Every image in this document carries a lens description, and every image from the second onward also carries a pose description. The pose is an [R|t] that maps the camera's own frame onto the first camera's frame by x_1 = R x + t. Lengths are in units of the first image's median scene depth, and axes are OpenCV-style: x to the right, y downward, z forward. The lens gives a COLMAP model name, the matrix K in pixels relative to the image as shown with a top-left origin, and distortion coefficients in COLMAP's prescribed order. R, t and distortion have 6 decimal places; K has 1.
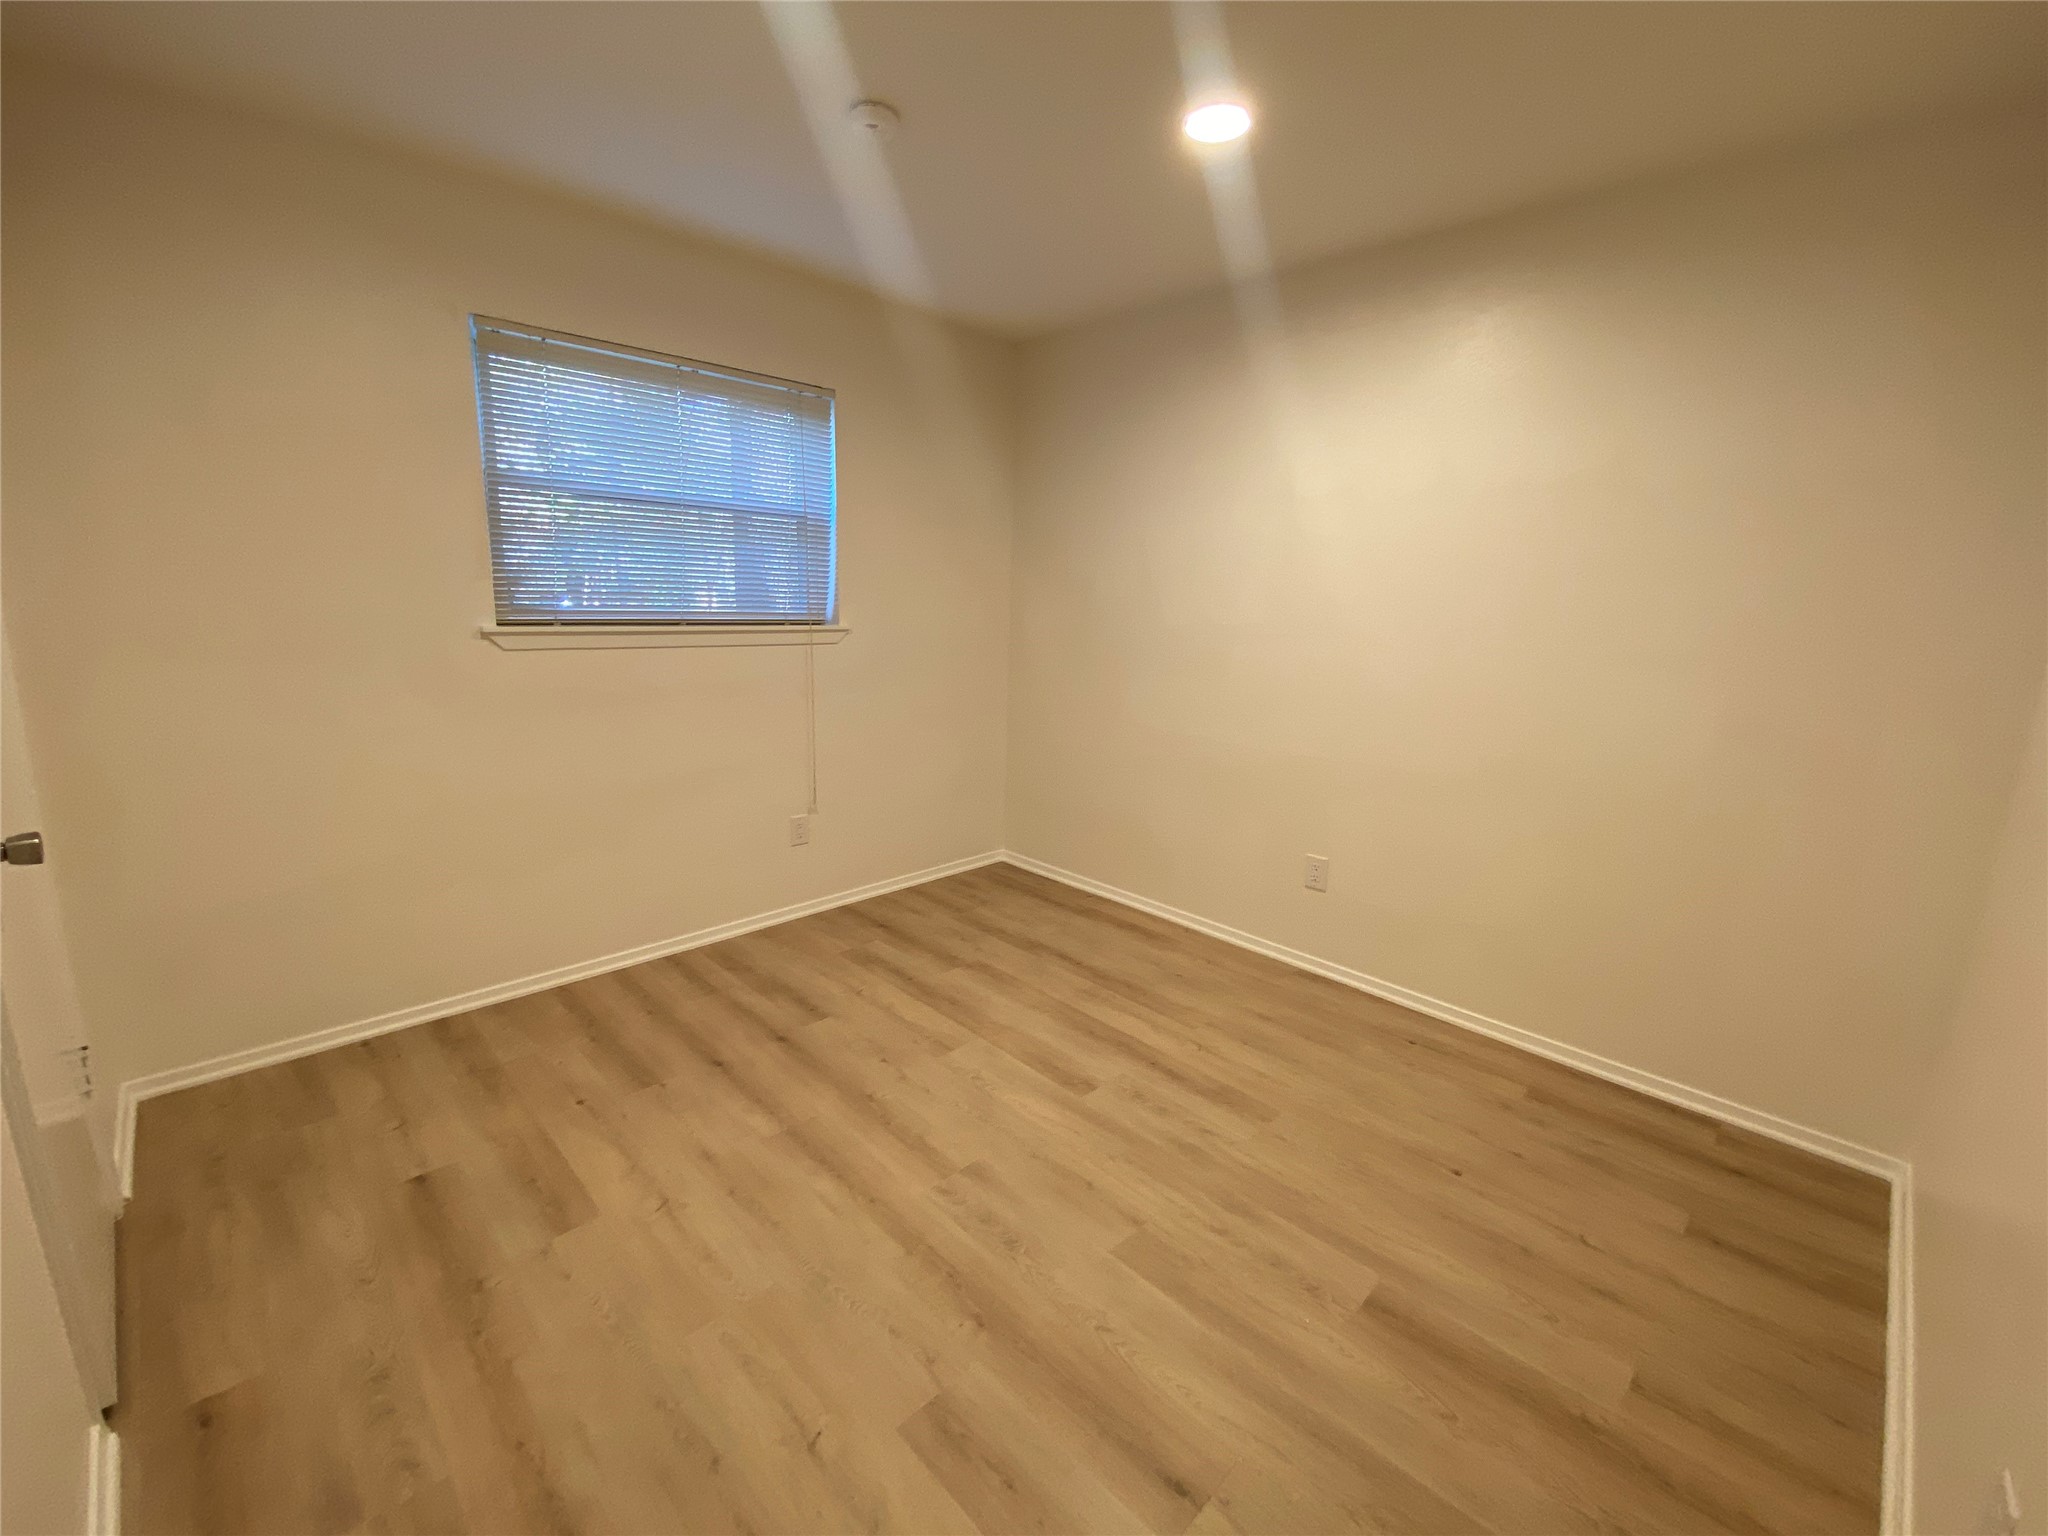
lens RADIAL K [[830.0, 0, 1027.0], [0, 830.0, 762.8], [0, 0, 1]] dist [0.054943, -0.038612]
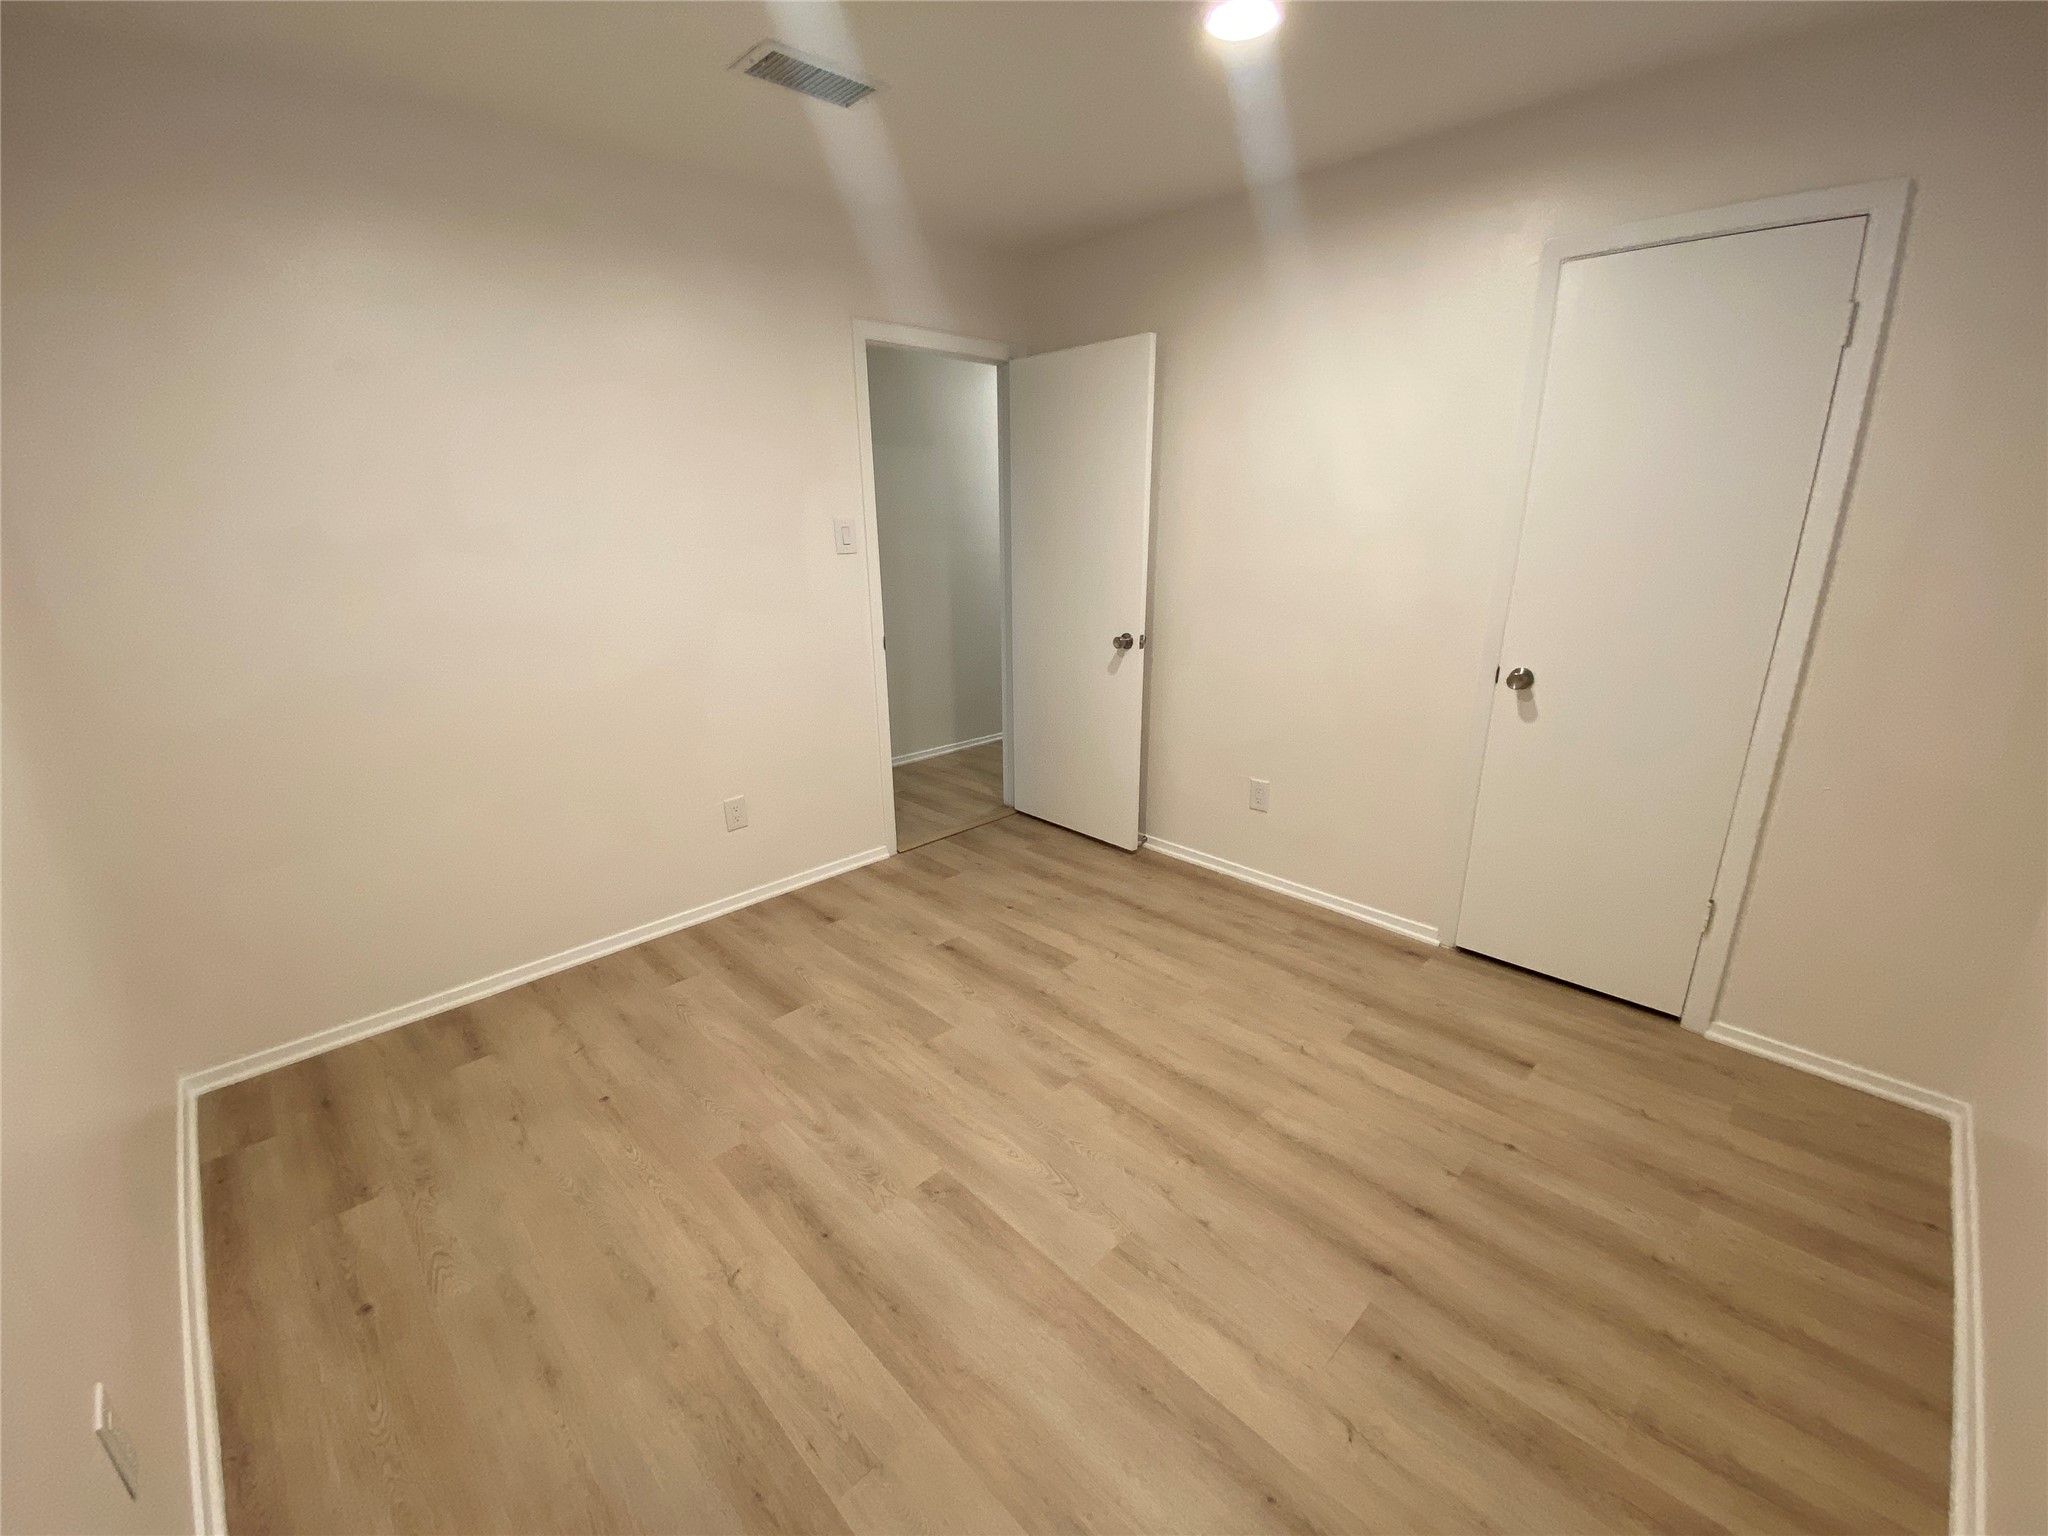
lens RADIAL K [[830.0, 0, 1027.0], [0, 830.0, 762.8], [0, 0, 1]] dist [0.054943, -0.038612]
pose [[-0.999789, -0.020453, 0.002064, -0.014548], [-0.017018, 0.879832, 0.474980, -0.394986], [-0.011530, 0.474844, -0.879994, 1.716318]]
